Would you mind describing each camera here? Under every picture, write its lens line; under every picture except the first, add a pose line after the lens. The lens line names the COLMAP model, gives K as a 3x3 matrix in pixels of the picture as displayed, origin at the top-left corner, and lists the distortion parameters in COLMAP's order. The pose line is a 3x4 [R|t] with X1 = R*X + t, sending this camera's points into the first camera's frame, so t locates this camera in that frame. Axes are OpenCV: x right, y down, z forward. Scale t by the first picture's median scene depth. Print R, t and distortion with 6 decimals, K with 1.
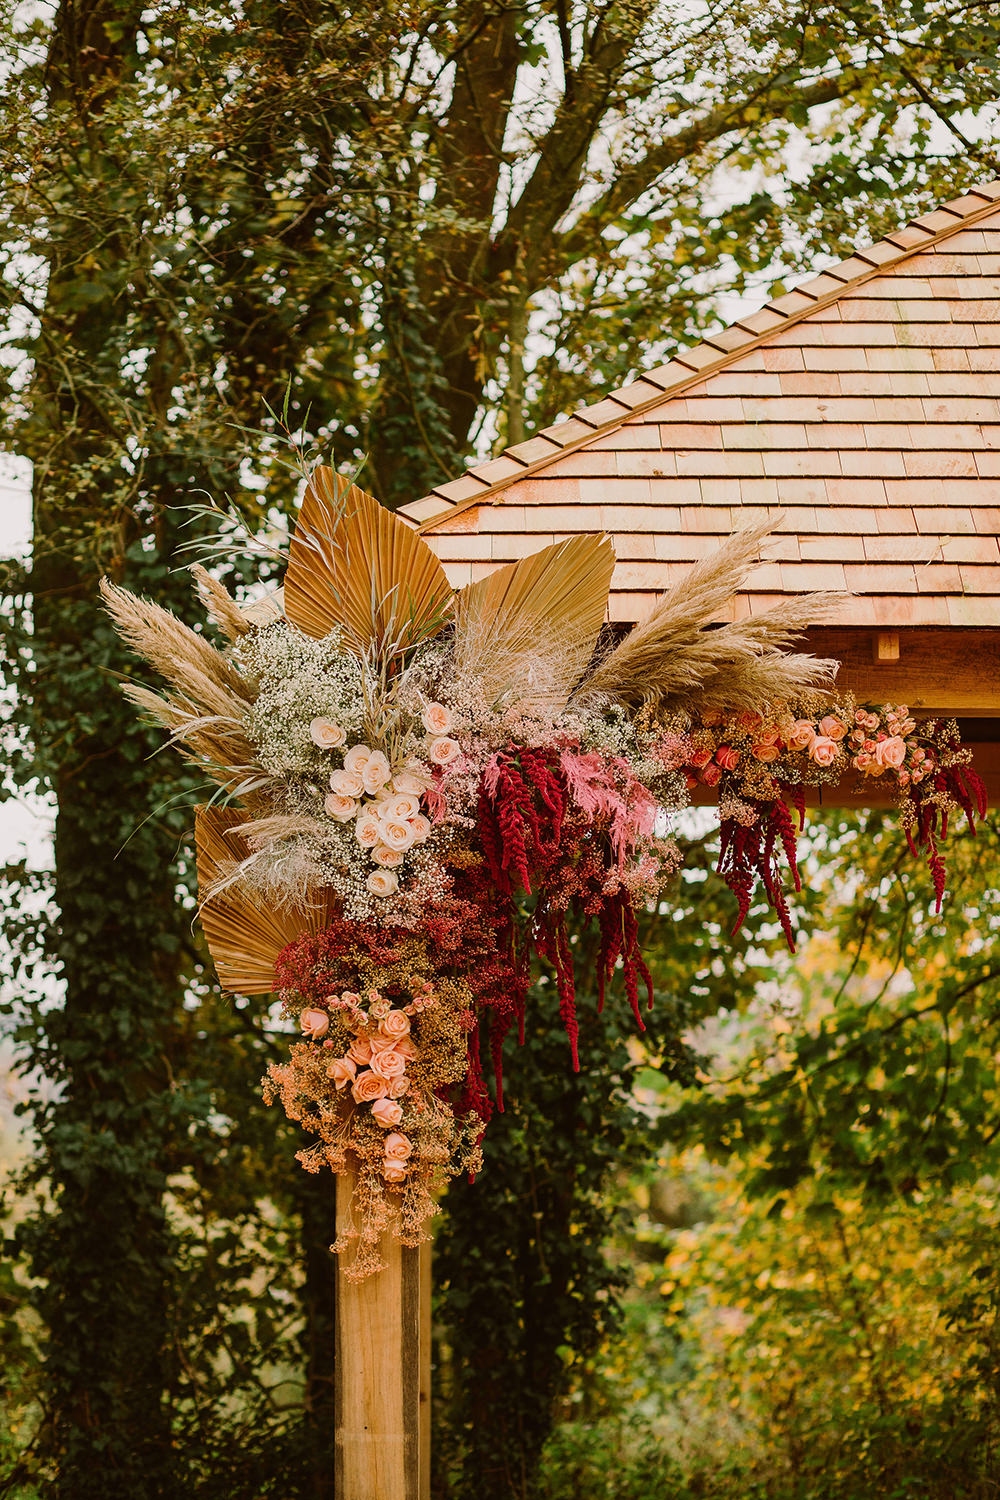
lens RADIAL K [[3797.4, 0, 503.9], [0, 3797.4, 749.7], [0, 0, 1]] dist [-0.118504, 0.000000]
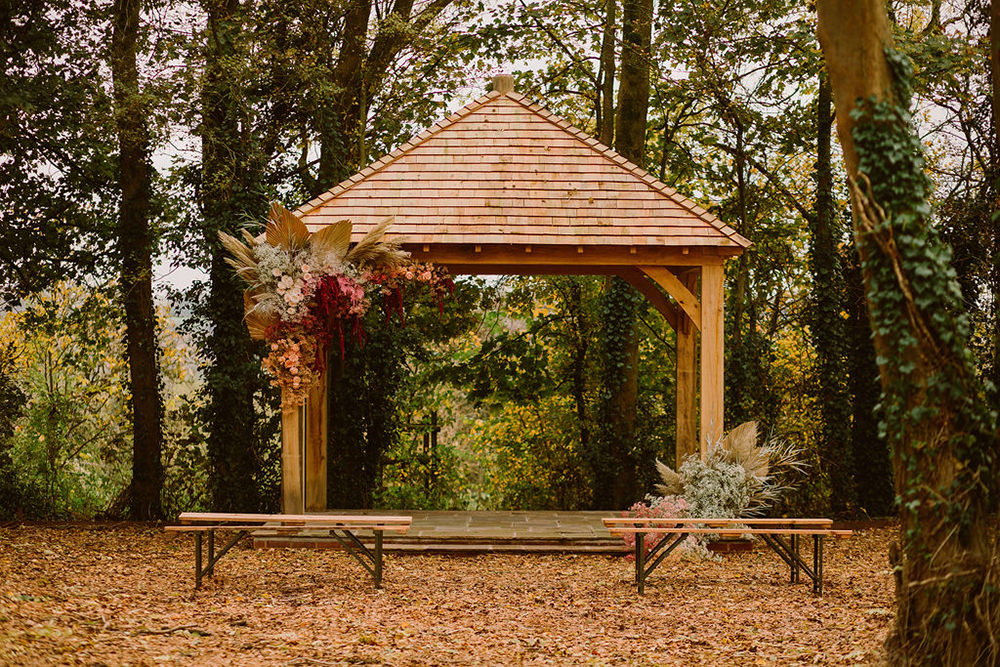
lens RADIAL K [[2531.6, 0, 498.6], [0, 2531.6, 334.4], [0, 0, 1]] dist [-0.118504, 0.000000]
pose [[0.999944, 0.000967, -0.010570, 0.200769], [-0.000094, 0.996607, 0.082306, -0.149212], [0.010614, -0.082300, 0.996551, -1.521872]]
